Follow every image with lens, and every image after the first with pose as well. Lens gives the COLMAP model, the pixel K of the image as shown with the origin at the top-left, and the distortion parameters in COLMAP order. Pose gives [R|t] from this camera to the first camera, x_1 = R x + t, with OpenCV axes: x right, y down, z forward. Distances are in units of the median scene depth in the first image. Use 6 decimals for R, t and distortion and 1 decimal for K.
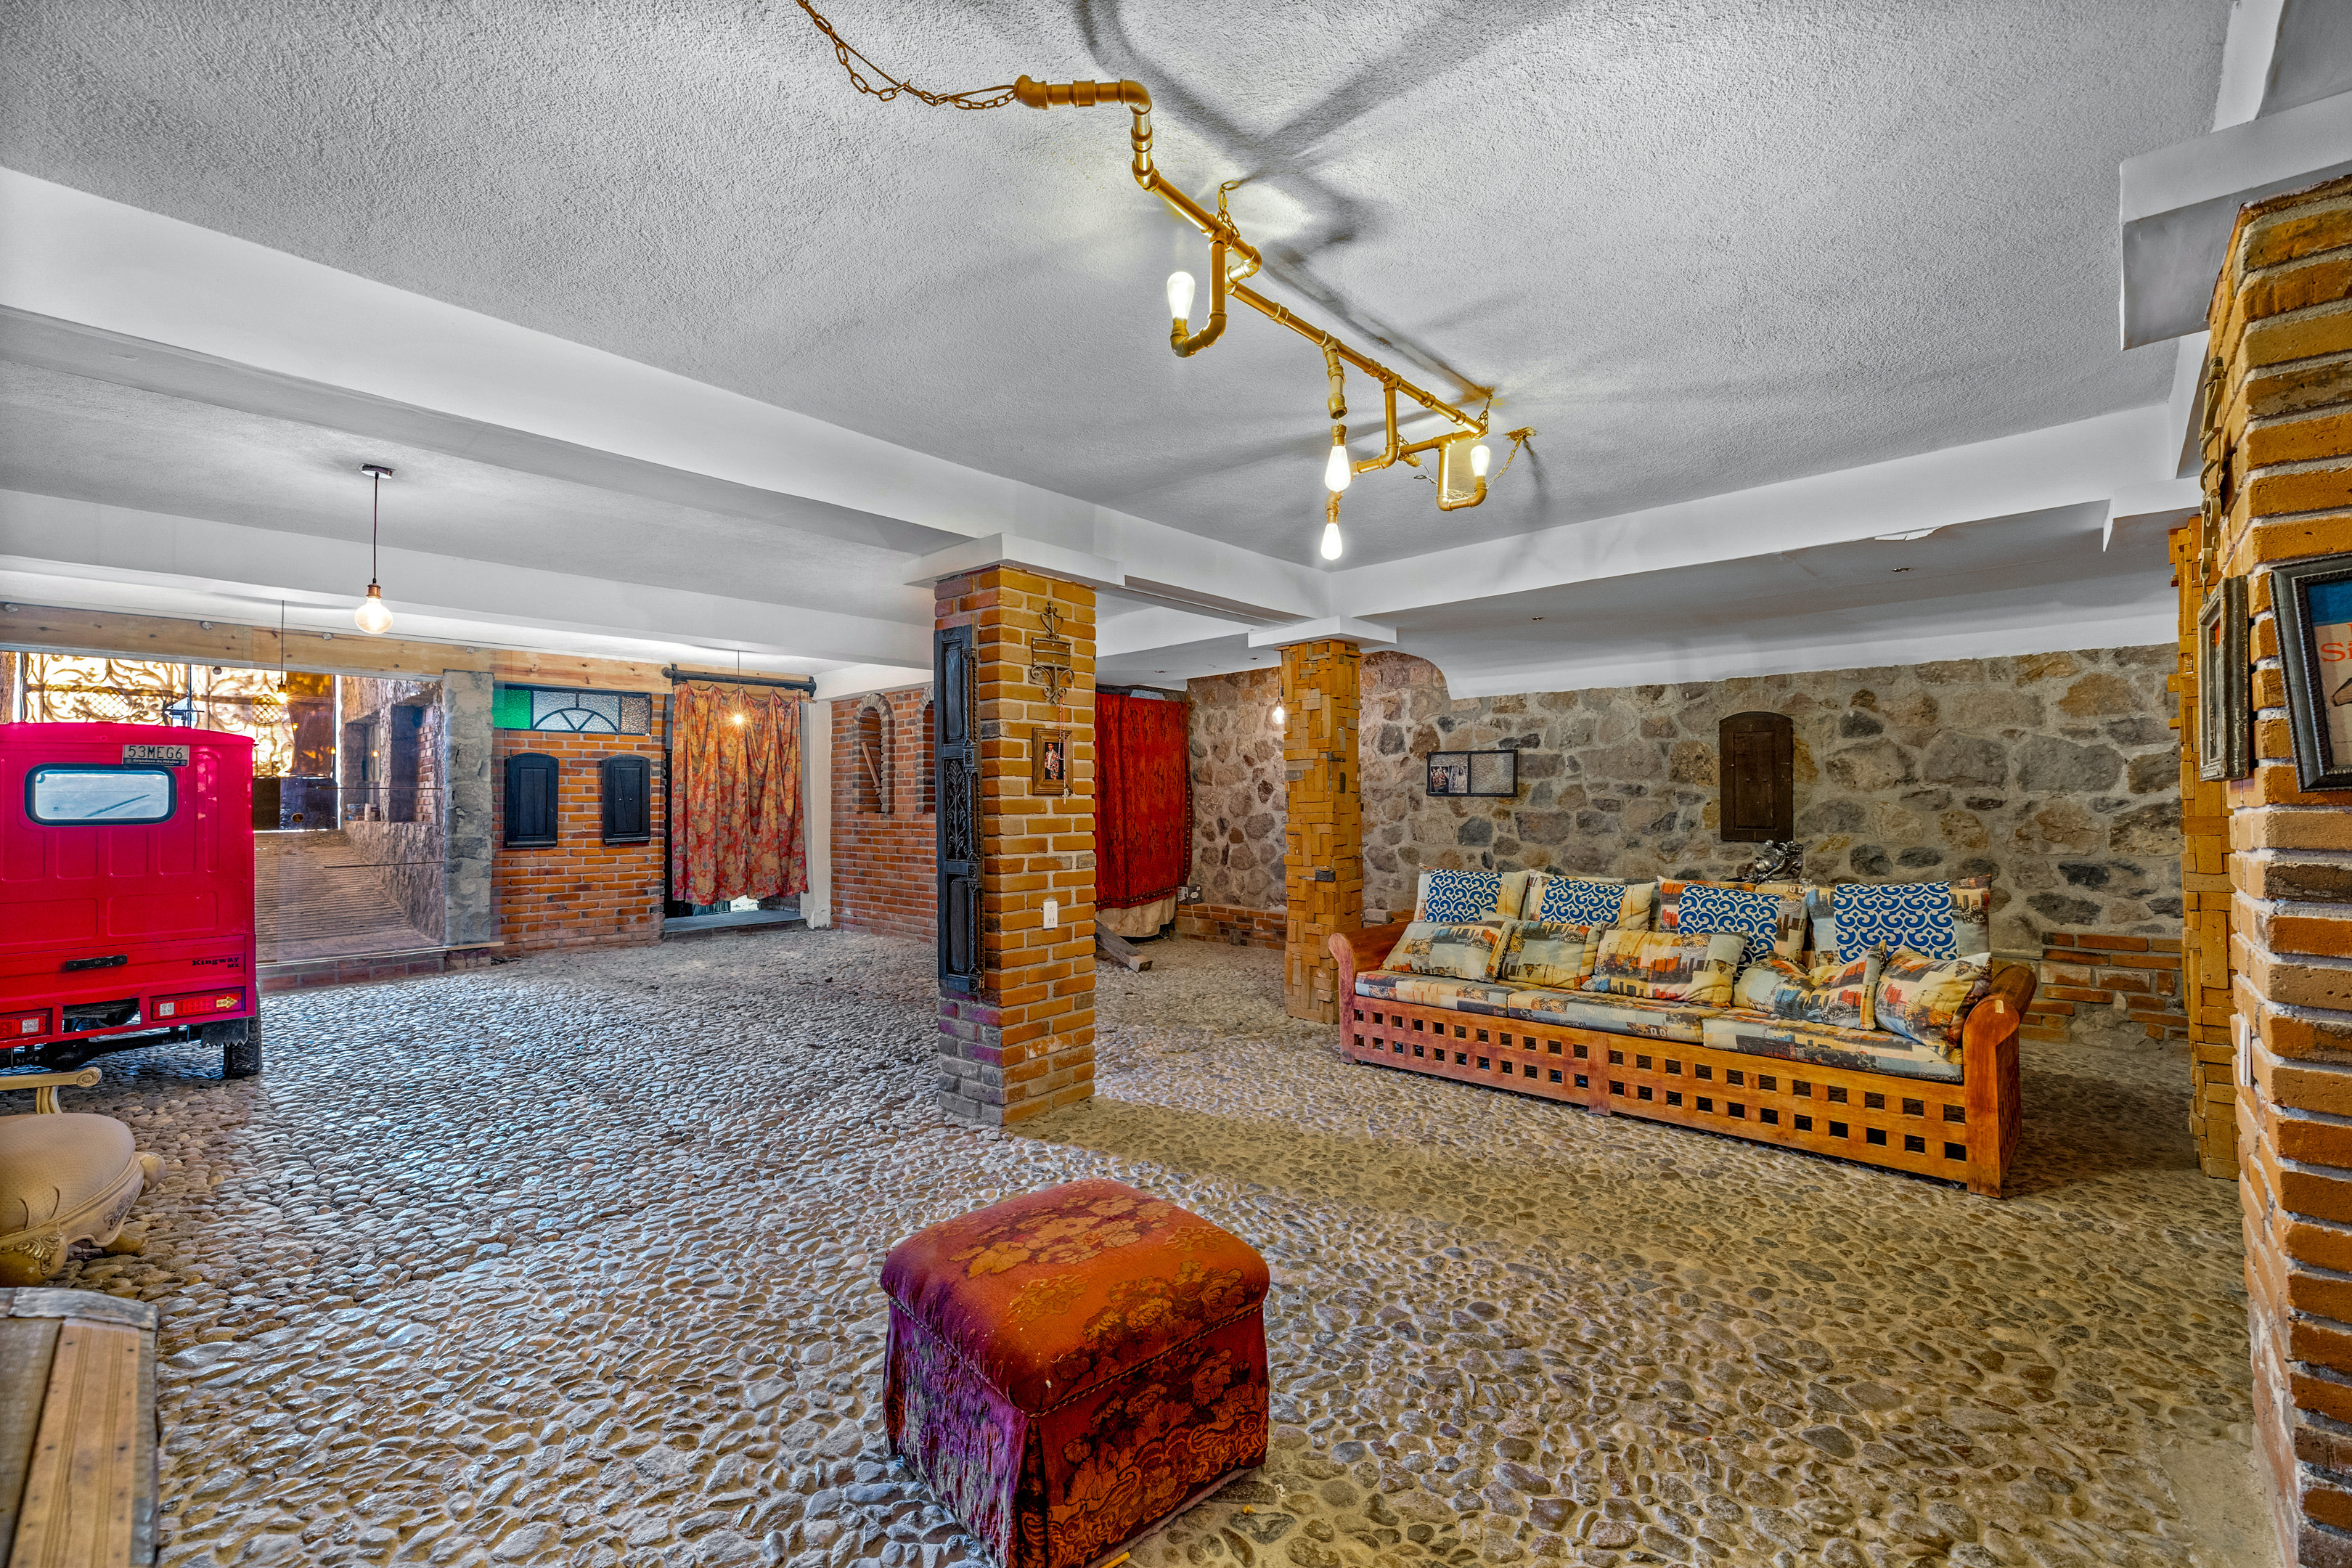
lens RADIAL K [[1000.1, 0, 1170.4], [0, 1000.1, 796.6], [0, 0, 1]] dist [-0.001372, -0.000313]
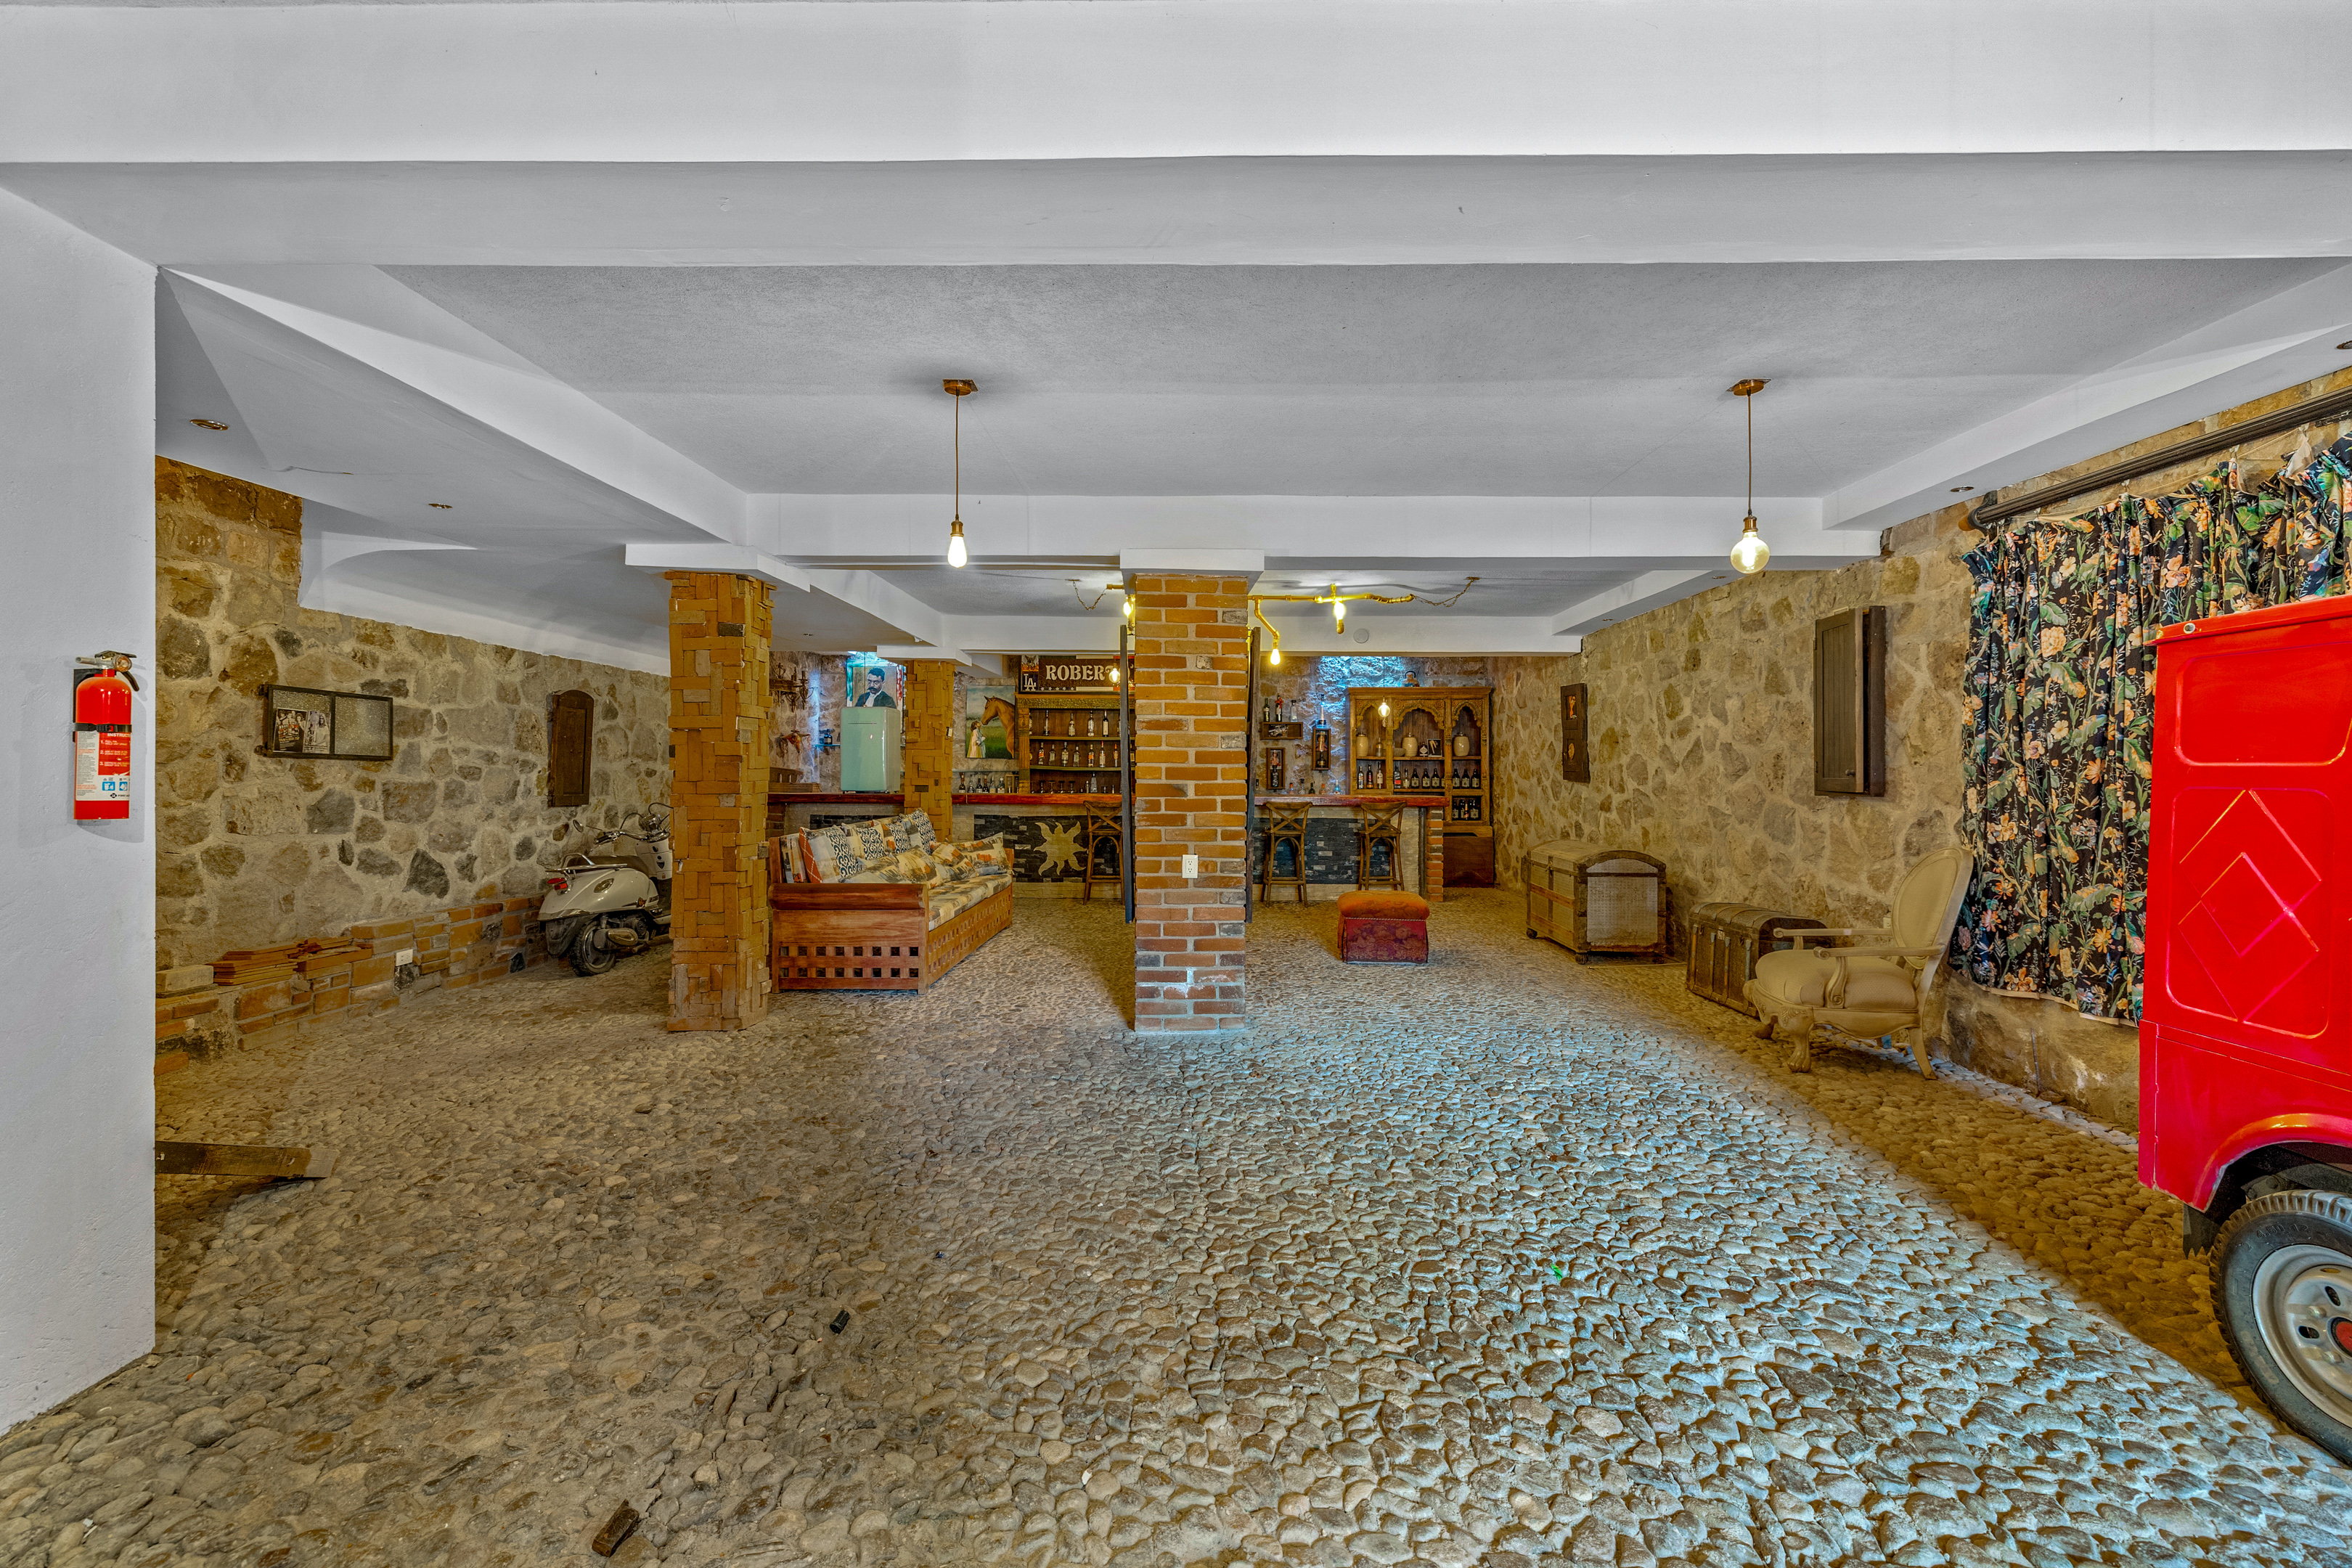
lens RADIAL K [[1000.1, 0, 1173.9], [0, 1000.1, 775.9], [0, 0, 1]] dist [-0.001372, -0.000313]
pose [[-0.674831, -0.008737, 0.737921, -0.592852], [-0.018226, 0.999822, -0.004829, 0.003846], [-0.737747, -0.016709, -0.674870, 1.069631]]
